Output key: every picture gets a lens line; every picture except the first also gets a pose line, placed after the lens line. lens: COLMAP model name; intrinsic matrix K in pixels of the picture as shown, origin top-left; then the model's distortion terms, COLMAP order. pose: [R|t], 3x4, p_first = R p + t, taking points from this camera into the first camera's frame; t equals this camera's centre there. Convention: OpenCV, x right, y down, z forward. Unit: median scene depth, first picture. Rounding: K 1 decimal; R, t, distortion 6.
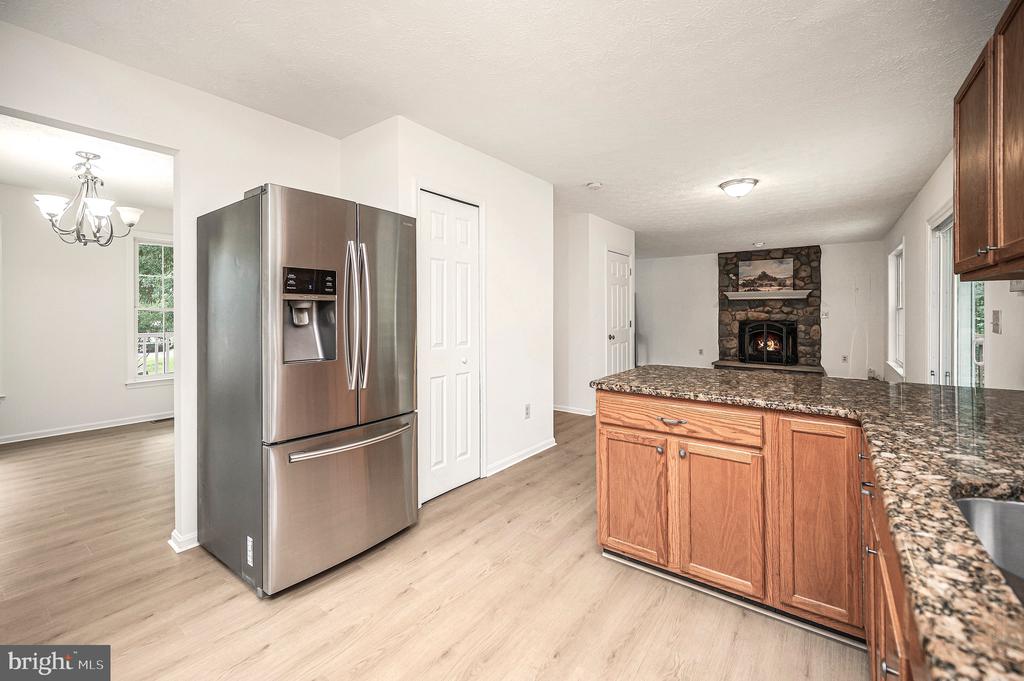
lens RADIAL K [[422.7, 0, 516.0], [0, 422.7, 311.6], [0, 0, 1]] dist [-0.000906, 0.002098]
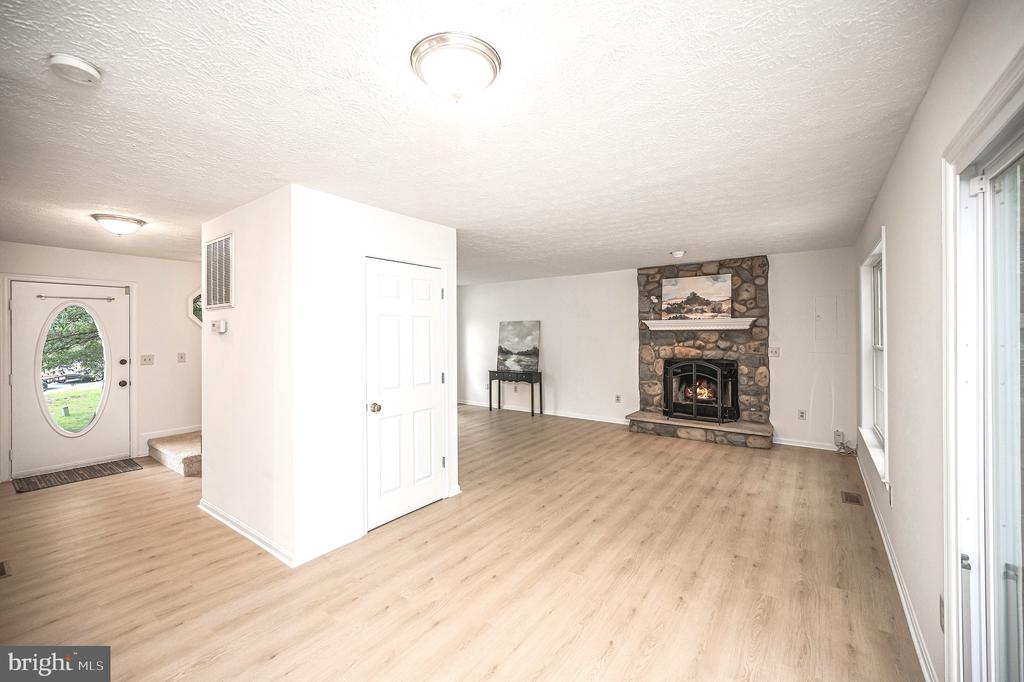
lens RADIAL K [[419.0, 0, 511.1], [0, 419.0, 331.4], [0, 0, 1]] dist [0.008480, -0.000519]
pose [[0.999958, -0.008929, -0.002164, 0.280527], [0.008928, 0.999960, -0.000502, -0.030281], [0.002168, 0.000483, 0.999998, 0.283198]]
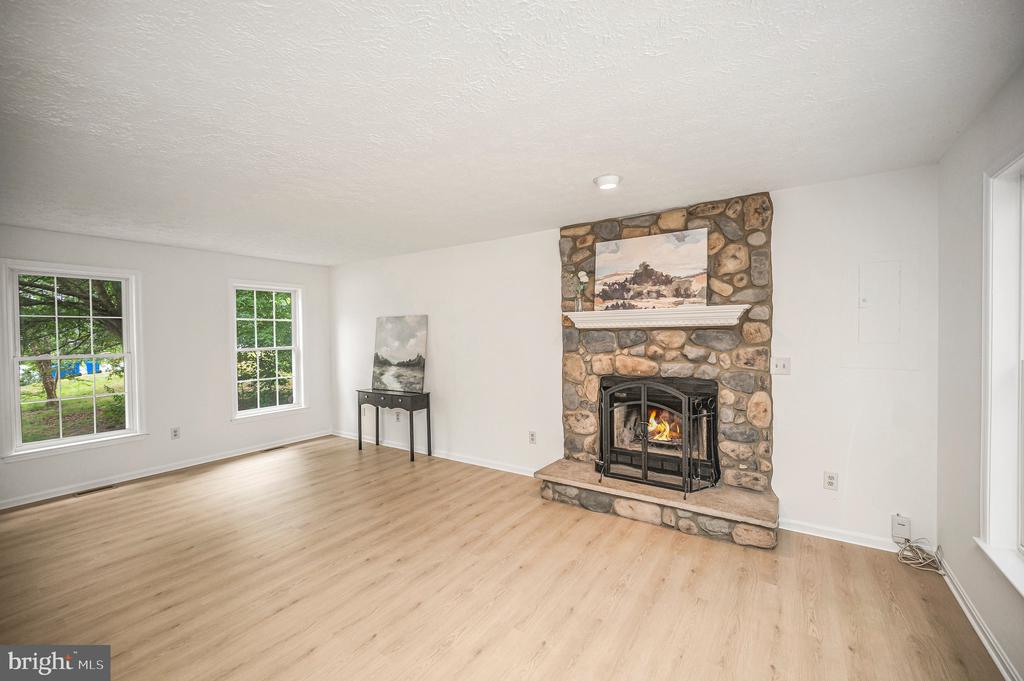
lens RADIAL K [[422.7, 0, 516.3], [0, 422.7, 340.9], [0, 0, 1]] dist [-0.000906, 0.002098]
pose [[0.998864, -0.014518, 0.045390, 0.449319], [0.013555, 0.999678, 0.021454, -0.027598], [-0.045687, -0.020814, 0.998739, 0.595643]]
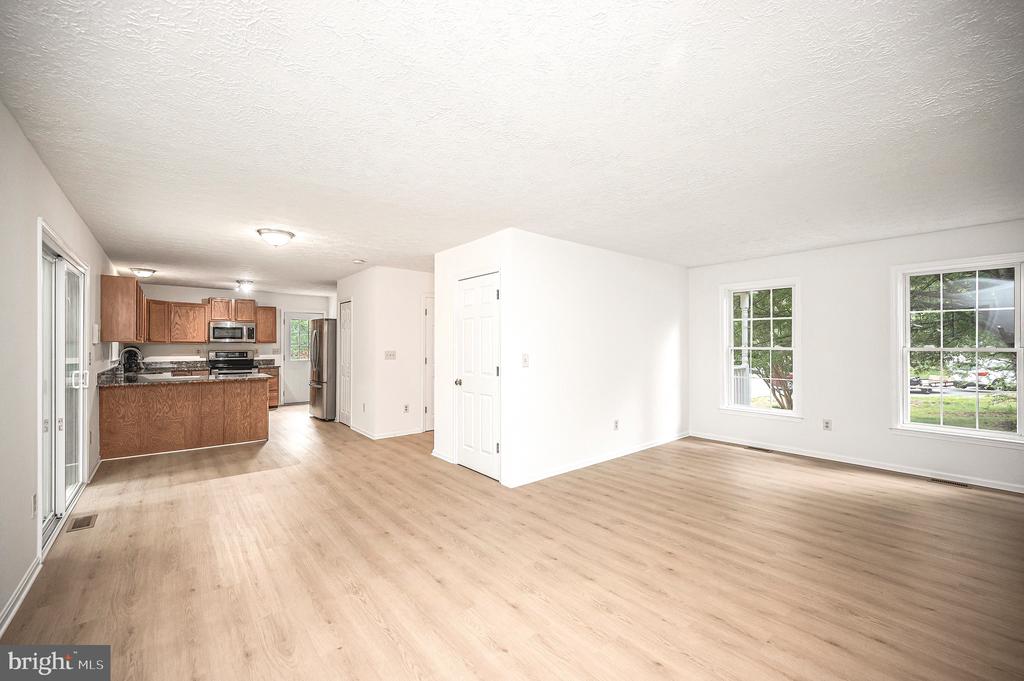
lens RADIAL K [[422.7, 0, 522.4], [0, 422.7, 341.3], [0, 0, 1]] dist [-0.000906, 0.002098]
pose [[-0.231731, -0.003387, -0.972774, 0.701290], [0.000433, 0.999993, -0.003584, -0.013326], [0.972780, -0.001252, -0.231728, 0.904869]]
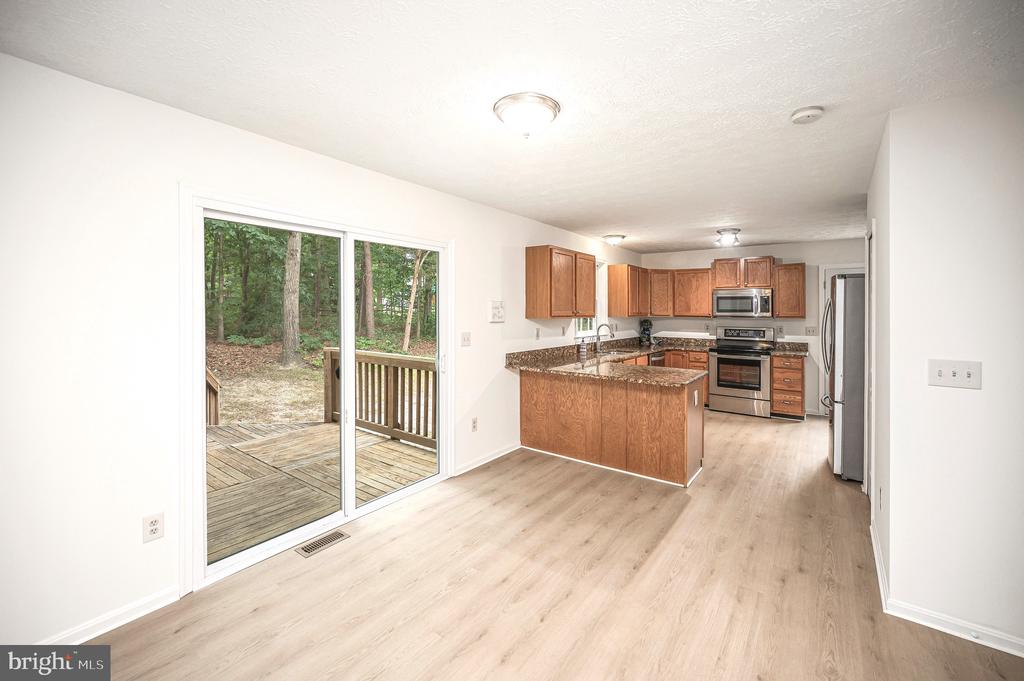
lens RADIAL K [[422.7, 0, 506.8], [0, 422.7, 308.7], [0, 0, 1]] dist [-0.000906, 0.002098]
pose [[-0.999483, -0.001915, 0.032090, 0.265739], [-0.001932, 0.999998, -0.000488, -0.027545], [-0.032089, -0.000550, -0.999485, 0.747335]]
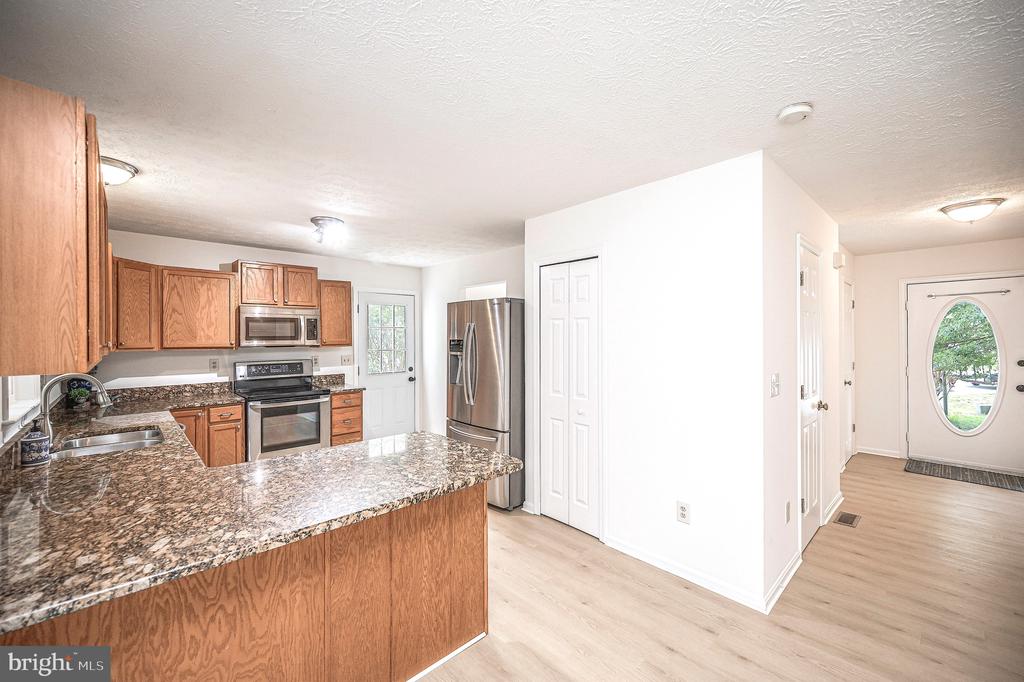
lens RADIAL K [[419.0, 0, 503.0], [0, 419.0, 337.4], [0, 0, 1]] dist [0.008480, -0.000519]
pose [[-0.193467, 0.007255, -0.981080, 0.344207], [0.005184, 0.999966, 0.006372, -0.027906], [0.981093, -0.003853, -0.193498, 0.375706]]
